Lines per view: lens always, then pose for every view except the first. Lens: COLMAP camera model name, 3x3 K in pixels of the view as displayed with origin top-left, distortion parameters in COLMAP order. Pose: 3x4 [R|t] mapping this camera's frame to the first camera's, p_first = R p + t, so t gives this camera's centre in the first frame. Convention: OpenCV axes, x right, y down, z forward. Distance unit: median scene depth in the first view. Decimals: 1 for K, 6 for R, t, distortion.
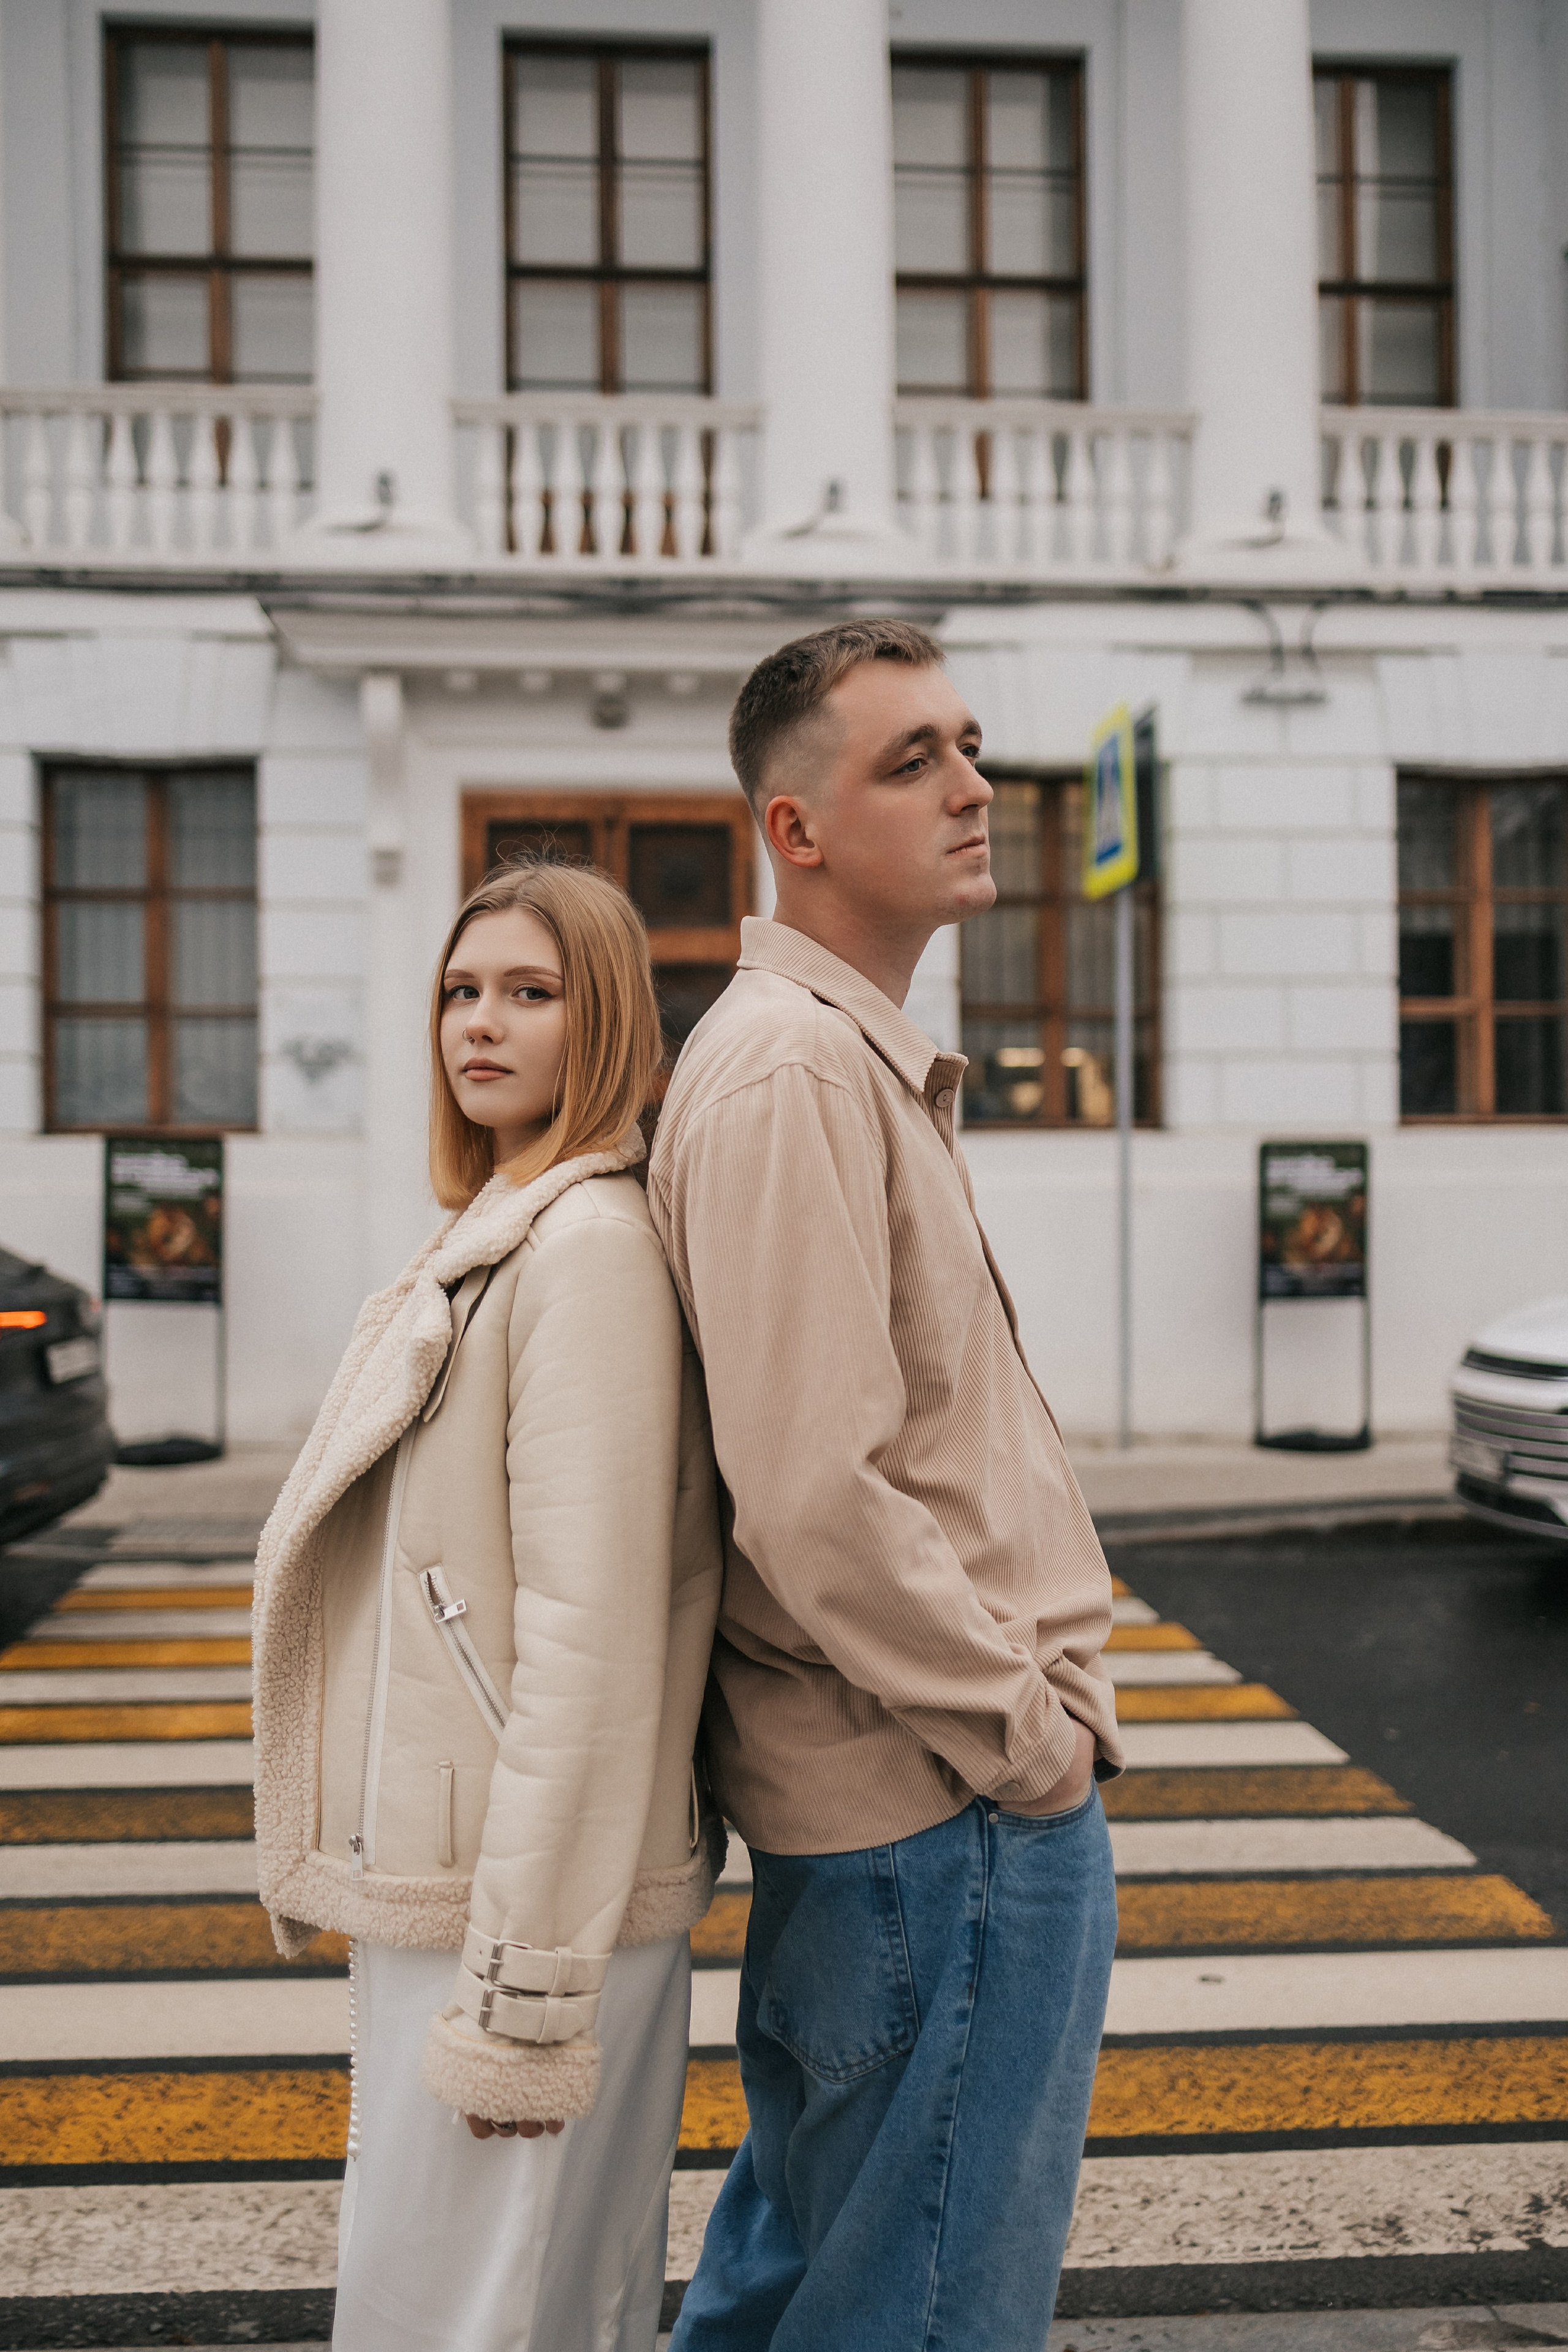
lens RADIAL K [[2346.4, 0, 784.0], [0, 2346.4, 1176.0], [0, 0, 1]] dist [-0.015987, -0.014254]
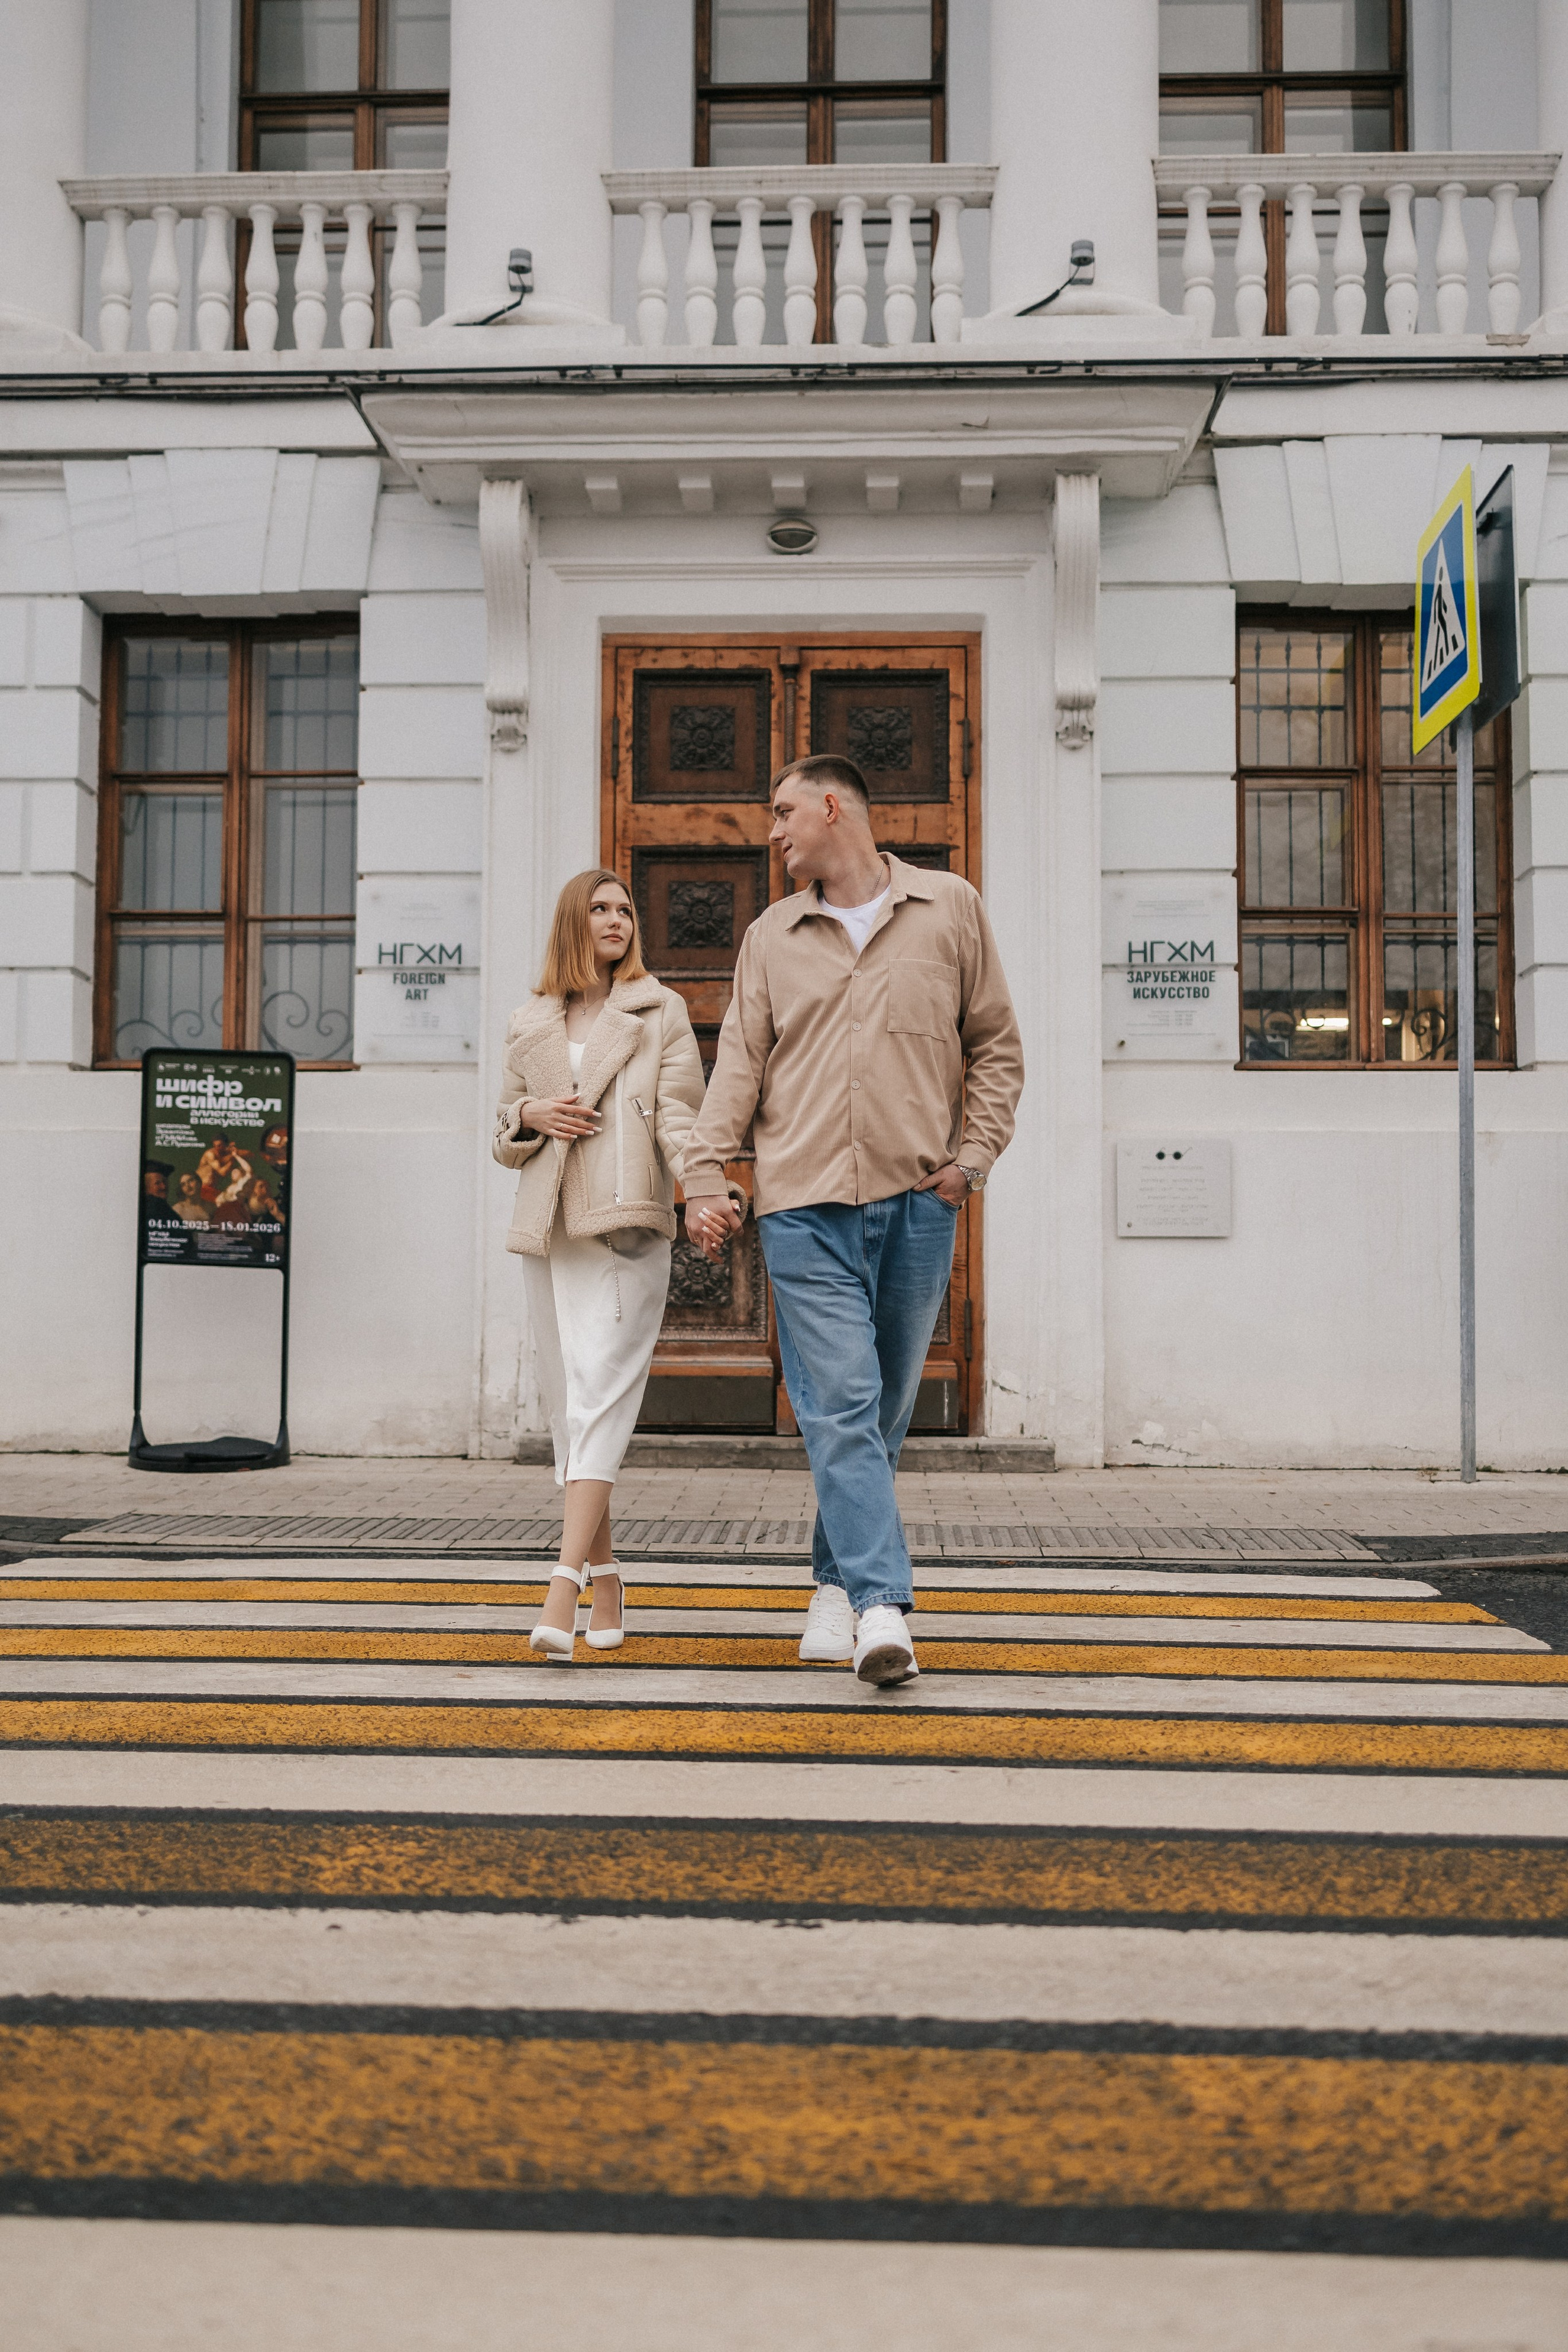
lens RADIAL K [[2394.8, 0, 784.0], [0, 2394.8, 1176.0], [0, 0, 1]] dist [0.015655, 0.006917]
pose [[0.992516, 0.003044, -0.122077, 0.021835], [-0.010560, 0.998084, -0.060970, 0.067209], [0.121658, 0.061803, 0.990646, 0.210315]]
